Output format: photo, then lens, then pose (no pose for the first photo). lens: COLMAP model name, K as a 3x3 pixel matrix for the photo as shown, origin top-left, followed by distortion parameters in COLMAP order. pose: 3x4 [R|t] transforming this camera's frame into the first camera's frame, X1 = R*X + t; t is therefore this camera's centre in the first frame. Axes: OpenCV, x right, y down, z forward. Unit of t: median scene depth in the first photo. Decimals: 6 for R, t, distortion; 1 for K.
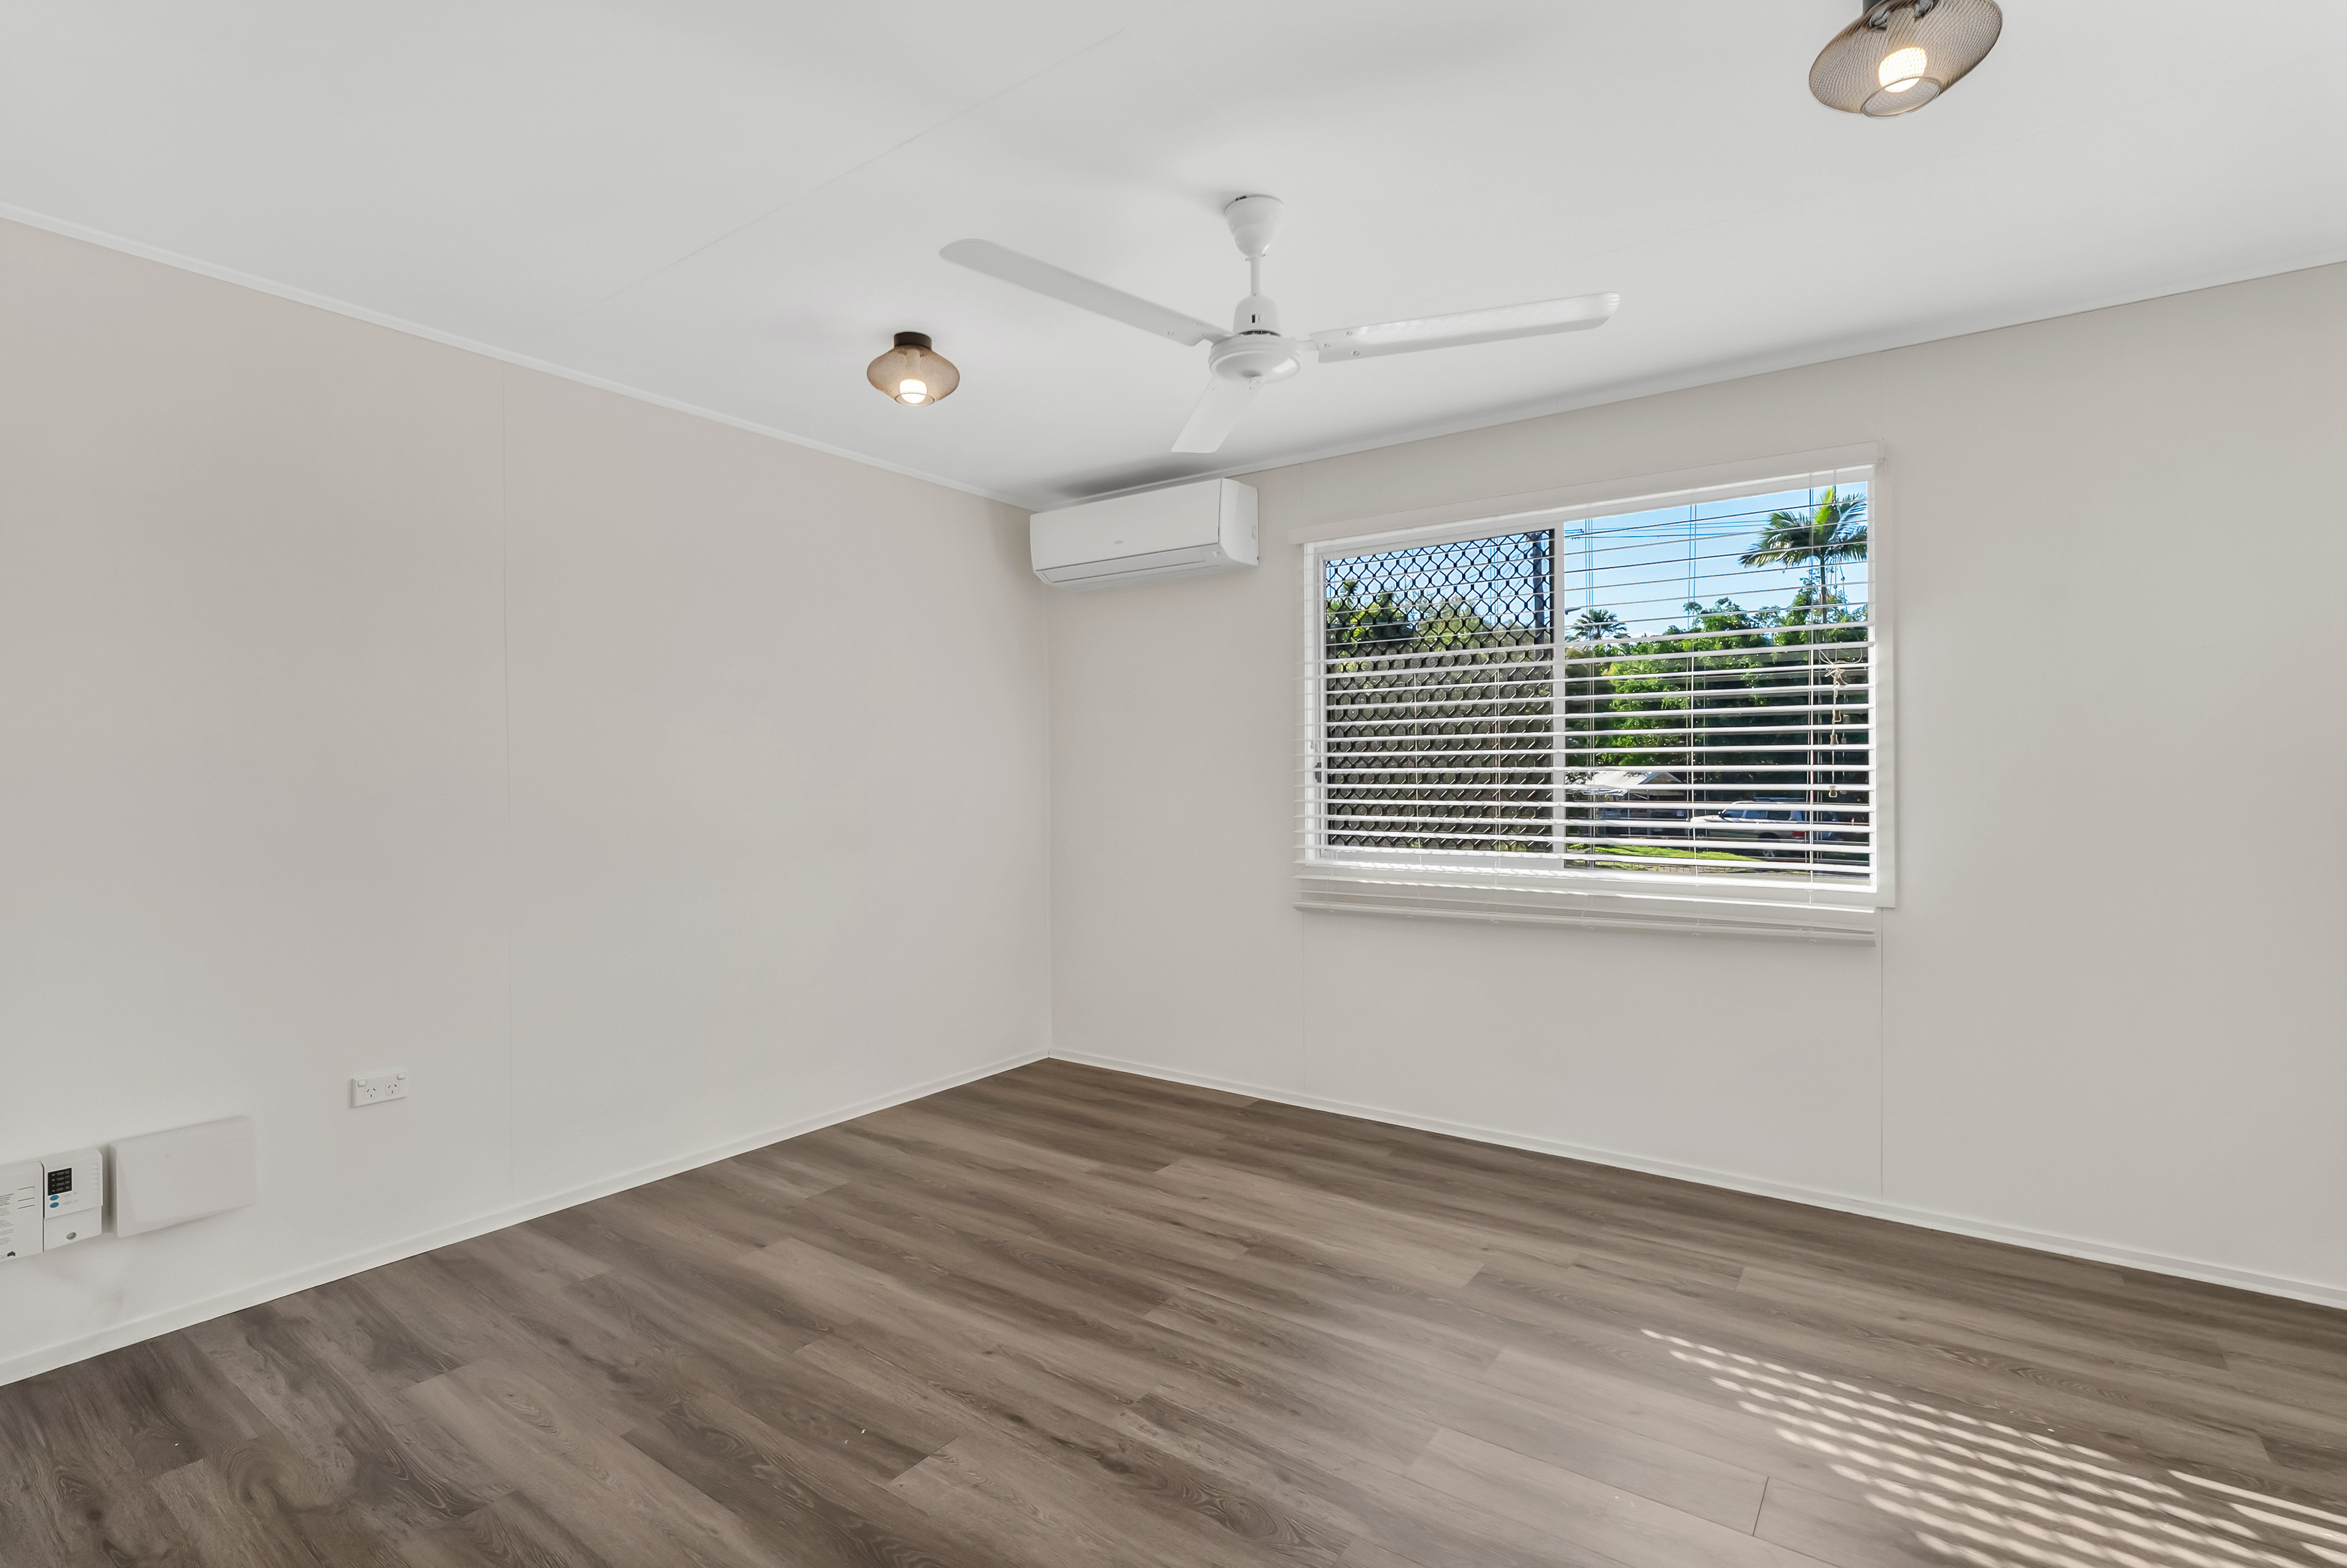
lens RADIAL K [[1097.7, 0, 1153.7], [0, 1097.7, 795.4], [0, 0, 1]] dist [0.020633, -0.000963]
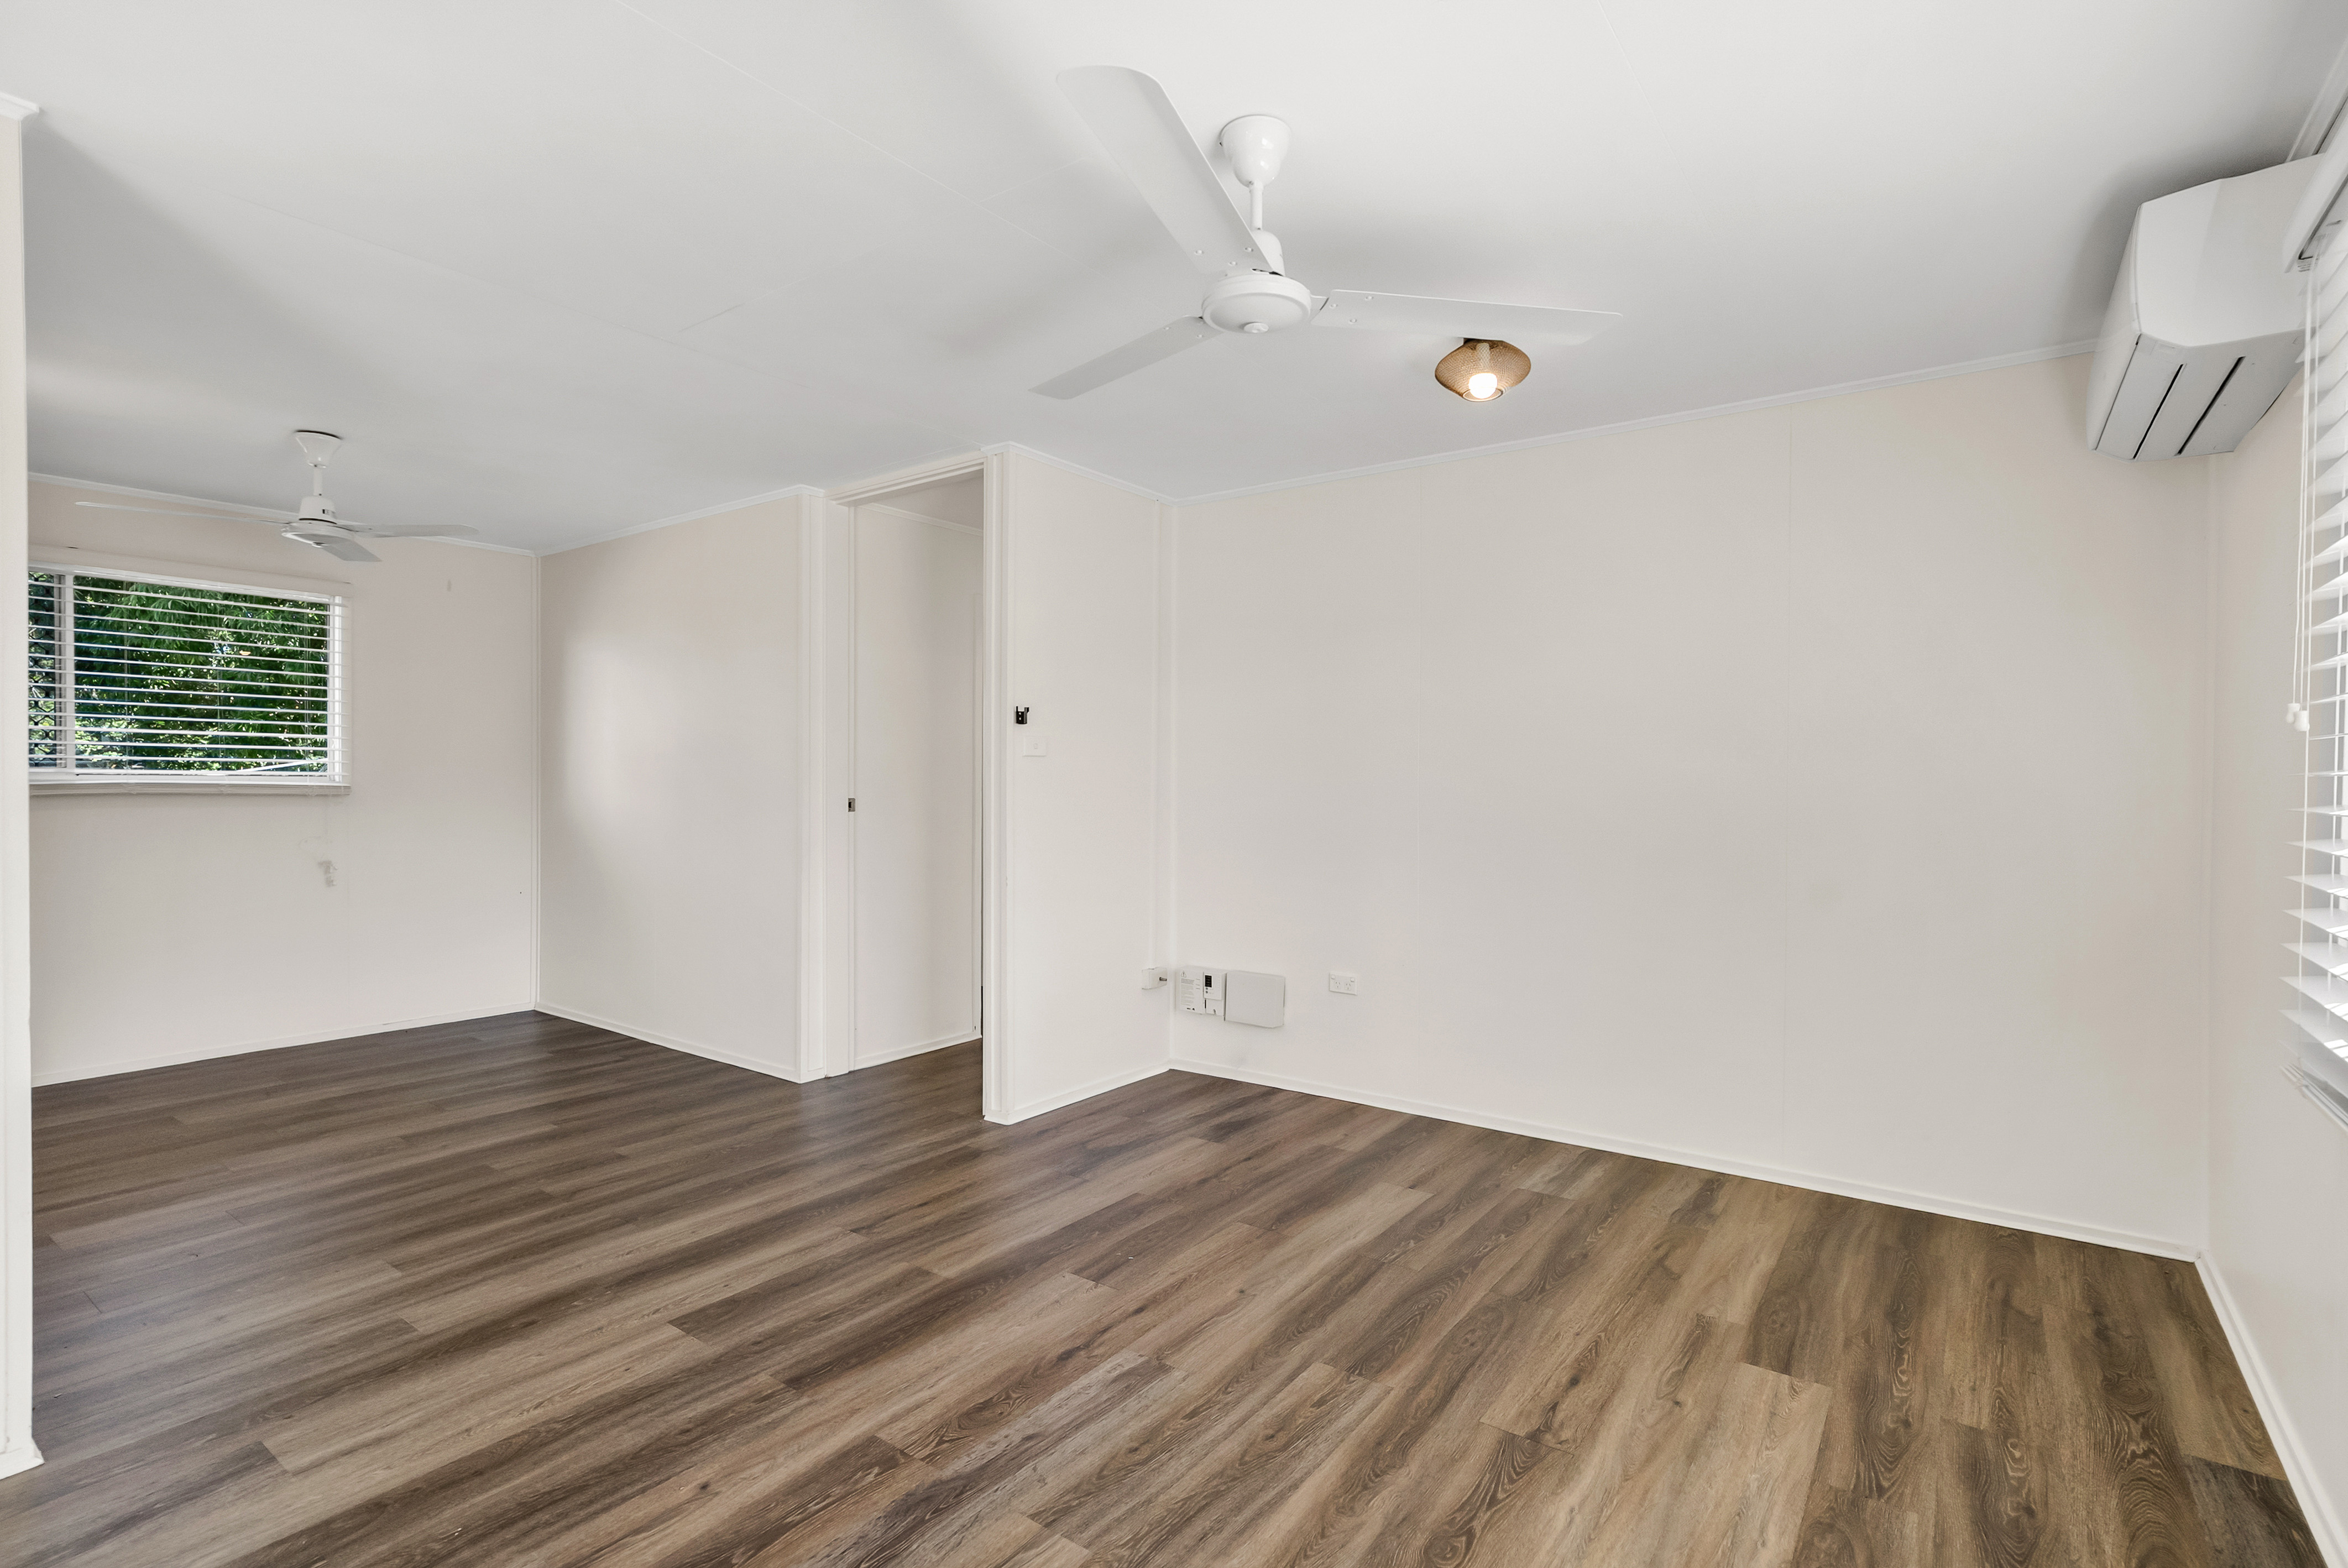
lens RADIAL K [[1098.2, 0, 1153.9], [0, 1098.2, 774.5], [0, 0, 1]] dist [0.020633, -0.000963]
pose [[-0.015400, -0.007641, -0.999852, 0.807163], [-0.012656, 0.999892, -0.007447, -0.001230], [0.999801, 0.012539, -0.015495, 0.779829]]
